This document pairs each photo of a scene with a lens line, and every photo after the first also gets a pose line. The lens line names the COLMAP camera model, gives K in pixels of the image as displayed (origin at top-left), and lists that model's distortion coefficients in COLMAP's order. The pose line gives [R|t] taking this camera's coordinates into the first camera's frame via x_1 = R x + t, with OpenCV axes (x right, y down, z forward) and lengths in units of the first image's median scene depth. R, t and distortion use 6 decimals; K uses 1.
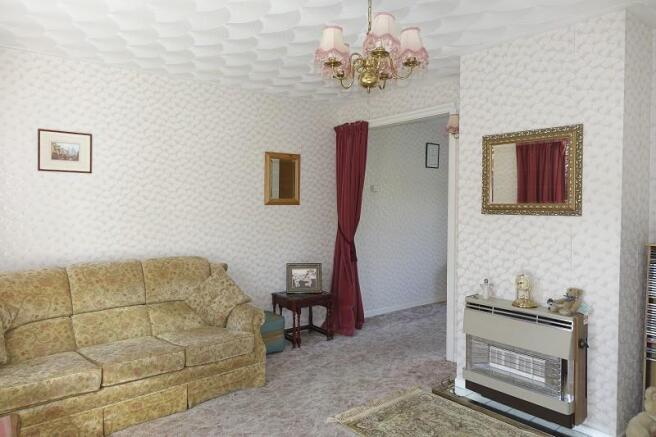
lens RADIAL K [[466.0, 0, 327.1], [0, 466.0, 215.5], [0, 0, 1]] dist [0.034498, -0.001389]
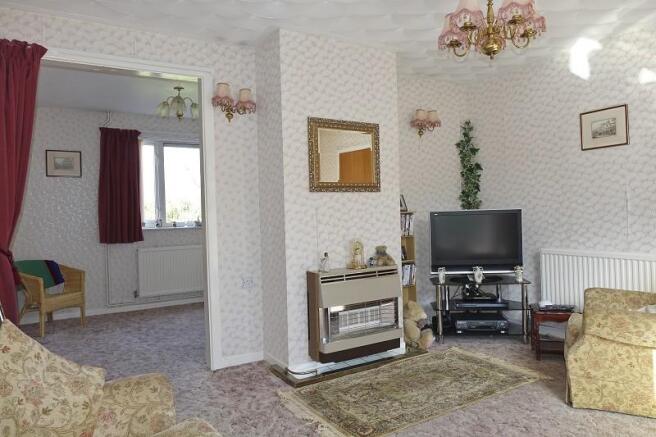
lens RADIAL K [[440.0, 0, 323.4], [0, 440.0, 222.8], [0, 0, 1]] dist [0.011272, -0.002918]
pose [[0.137847, -0.016349, 0.990319, -0.658863], [0.061797, 0.998058, 0.007875, 0.061969], [-0.988524, 0.060113, 0.138589, 0.883902]]
